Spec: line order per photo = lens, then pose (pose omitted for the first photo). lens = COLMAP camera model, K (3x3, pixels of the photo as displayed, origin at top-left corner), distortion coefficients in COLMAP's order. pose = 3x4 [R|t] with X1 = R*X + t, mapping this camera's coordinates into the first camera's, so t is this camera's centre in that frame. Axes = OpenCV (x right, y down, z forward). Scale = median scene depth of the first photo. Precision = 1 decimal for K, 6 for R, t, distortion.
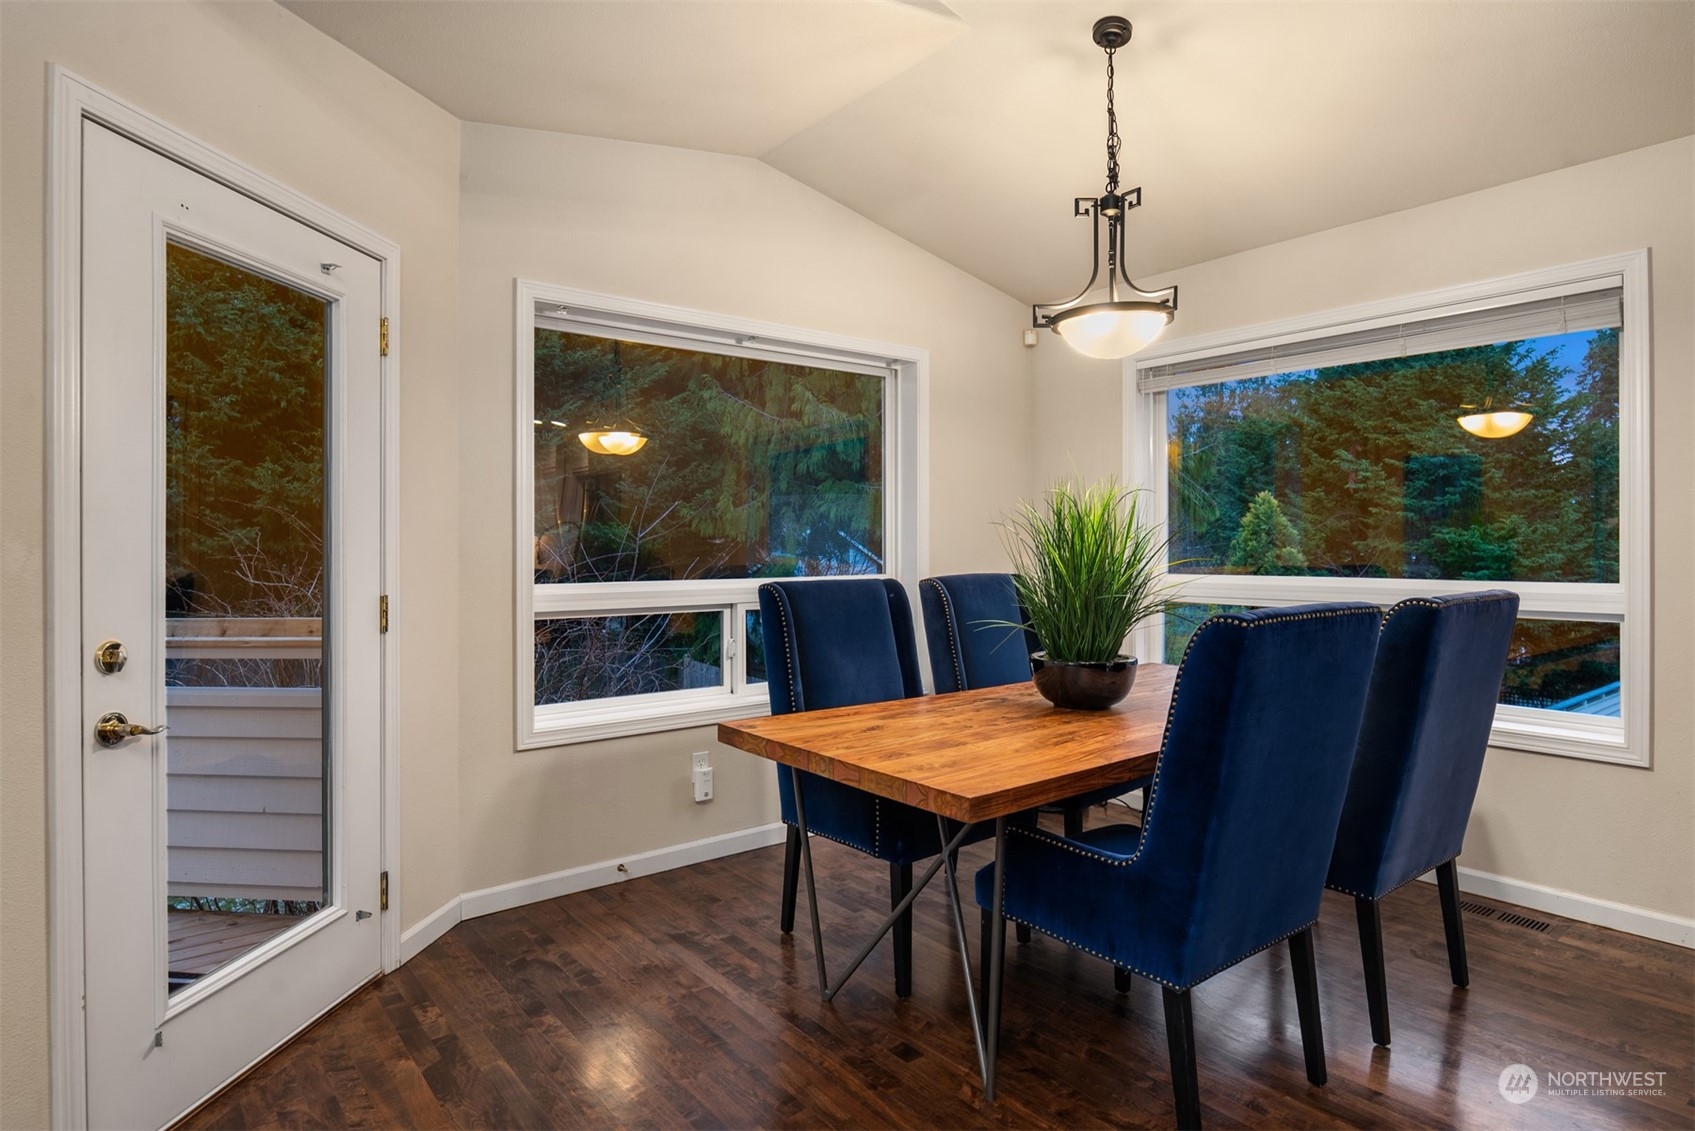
lens RADIAL K [[933.1, 0, 850.4], [0, 933.1, 551.6], [0, 0, 1]] dist [-0.001398, -0.000402]
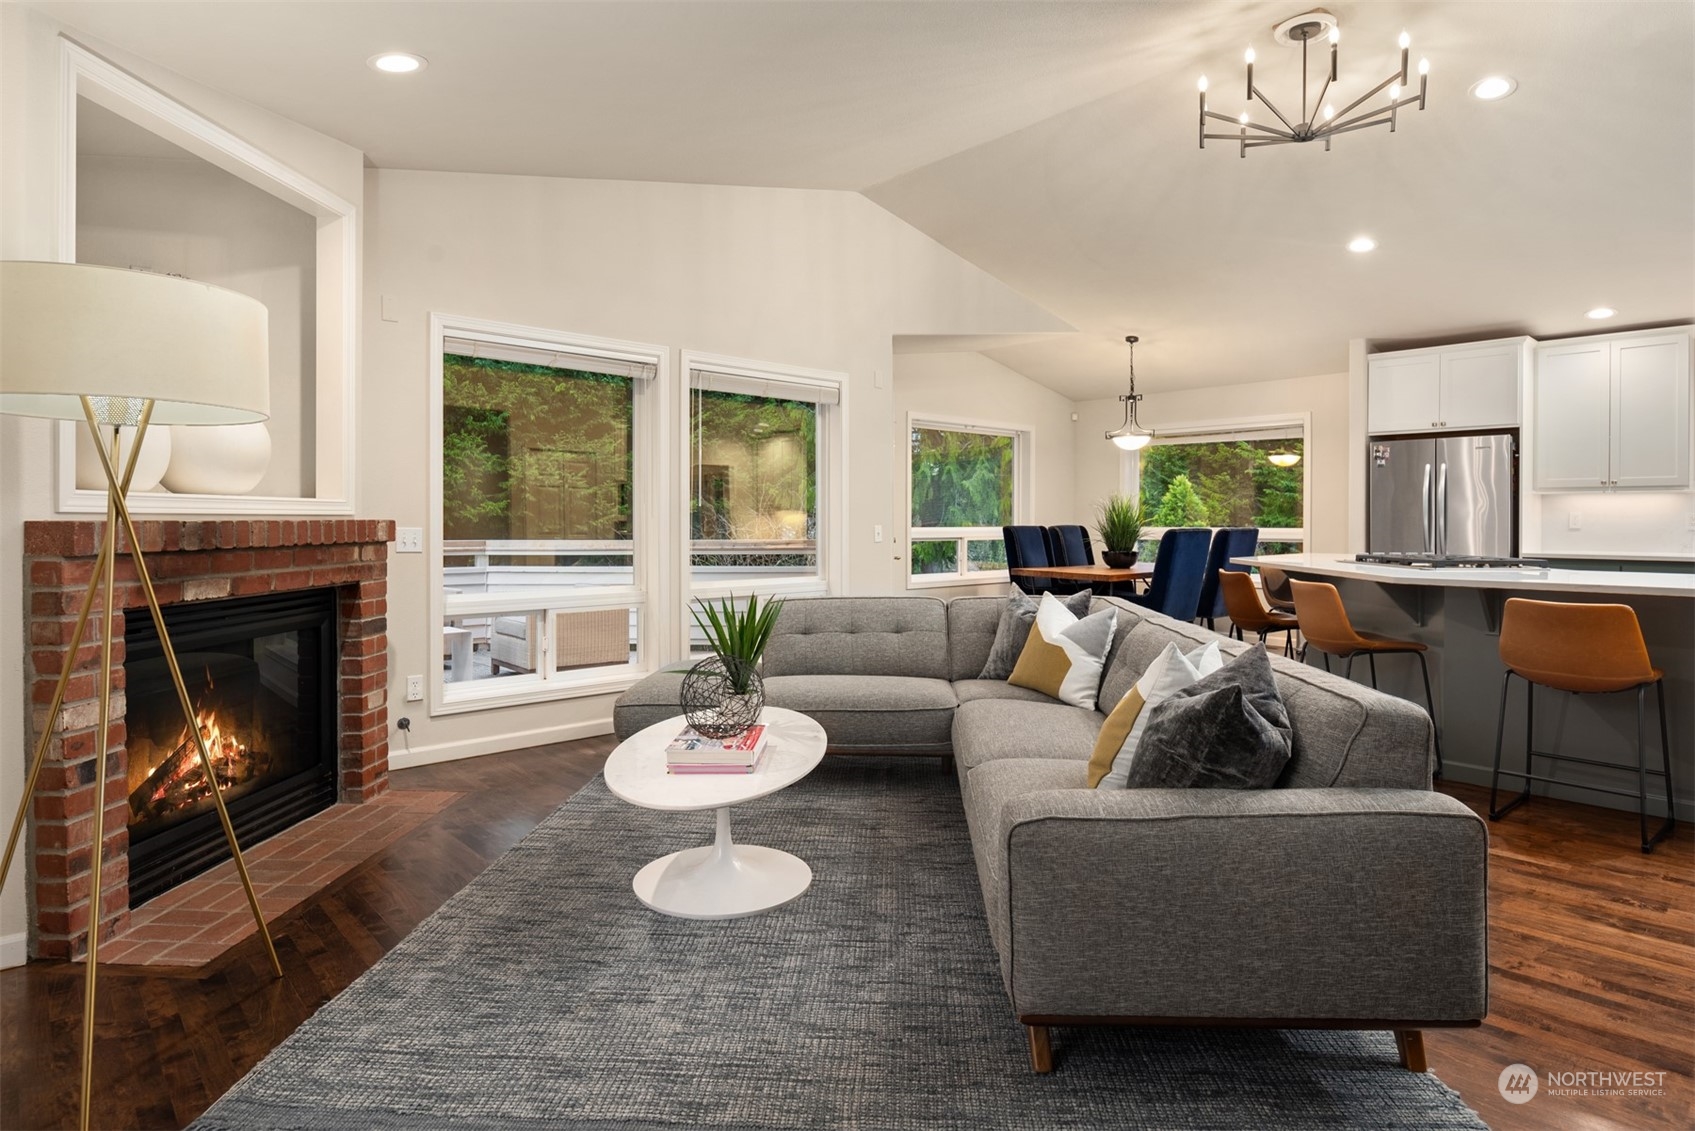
lens RADIAL K [[934.2, 0, 845.9], [0, 934.2, 526.9], [0, 0, 1]] dist [-0.002229, -0.000491]
pose [[0.997242, 0.005887, 0.073991, -0.086598], [-0.006039, 0.999980, 0.001825, 0.003699], [-0.073978, -0.002267, 0.997257, -0.194488]]
